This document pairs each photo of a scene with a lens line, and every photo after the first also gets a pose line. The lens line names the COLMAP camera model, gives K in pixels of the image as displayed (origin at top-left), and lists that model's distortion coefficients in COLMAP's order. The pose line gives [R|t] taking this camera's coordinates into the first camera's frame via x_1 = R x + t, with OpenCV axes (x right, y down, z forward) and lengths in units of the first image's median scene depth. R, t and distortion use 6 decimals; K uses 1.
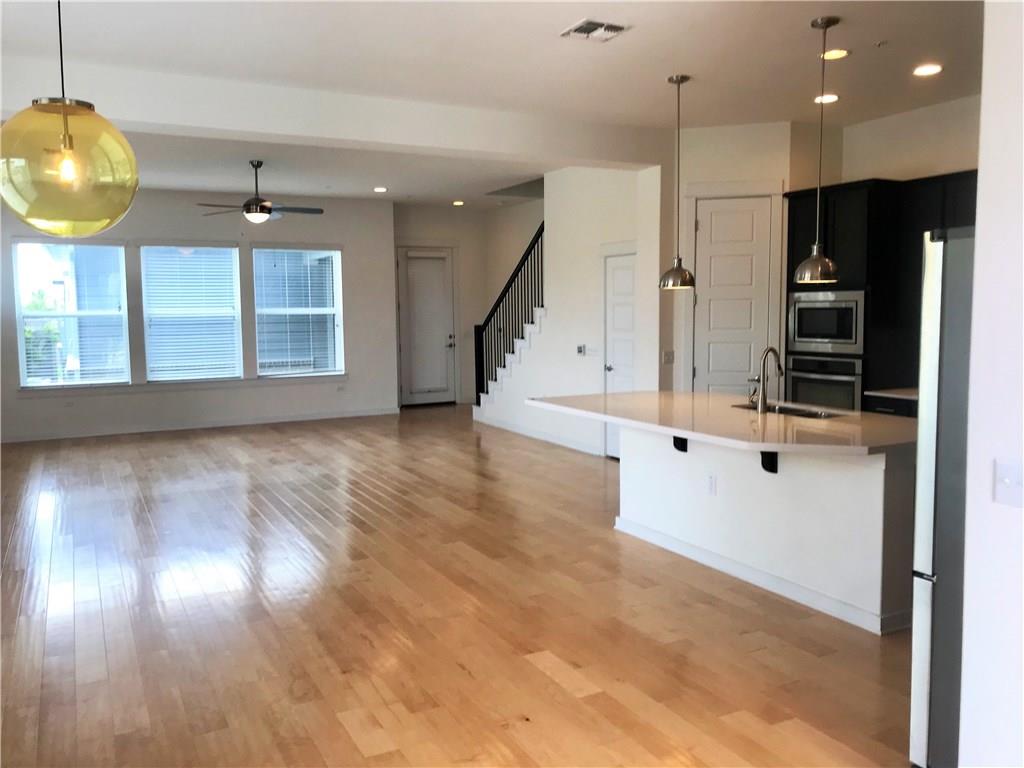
lens RADIAL K [[851.0, 0, 509.9], [0, 851.0, 386.7], [0, 0, 1]] dist [0.050669, -0.015435]
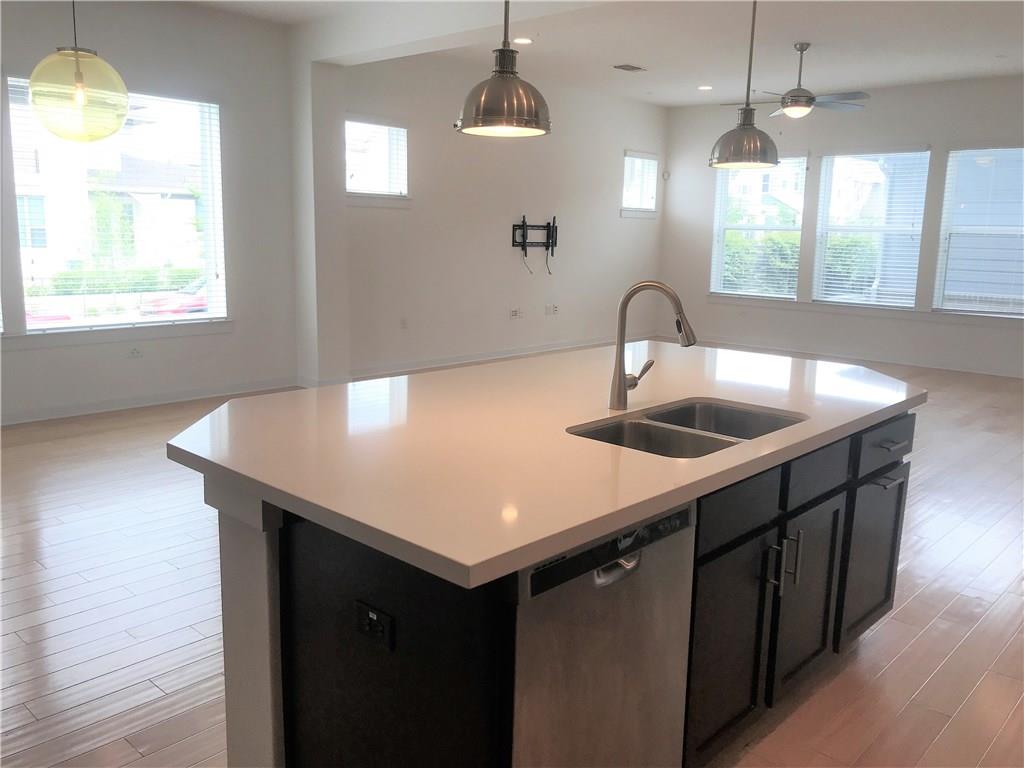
lens RADIAL K [[851.0, 0, 512.8], [0, 851.0, 387.2], [0, 0, 1]] dist [0.050669, -0.015435]
pose [[0.330383, 0.195910, -0.923291, 0.457525], [-0.118622, 0.979083, 0.165302, -0.037364], [0.936363, 0.054909, 0.346712, 0.452674]]
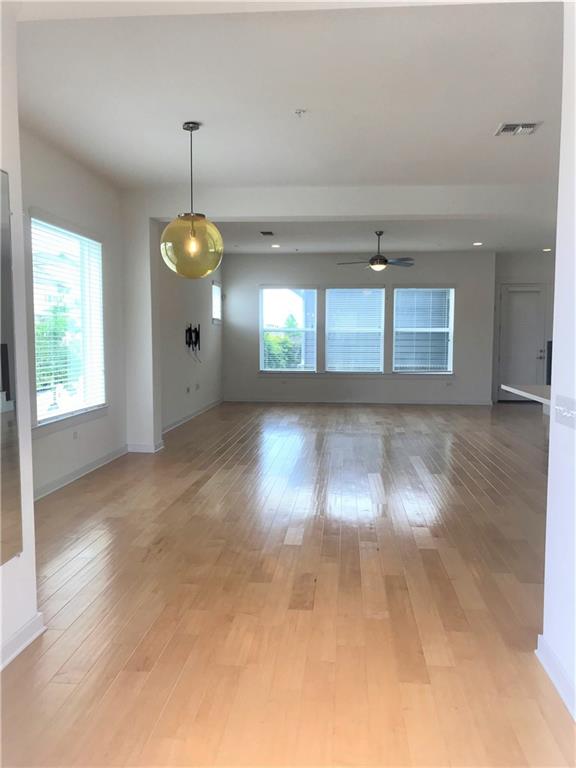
lens RADIAL K [[638.2, 0, 289.1], [0, 638.2, 379.8], [0, 0, 1]] dist [0.050669, -0.015435]
pose [[0.844019, 0.051997, -0.533786, 0.204492], [-0.065454, 0.997836, -0.006293, 0.026461], [0.532304, 0.040250, 0.845596, -0.070936]]
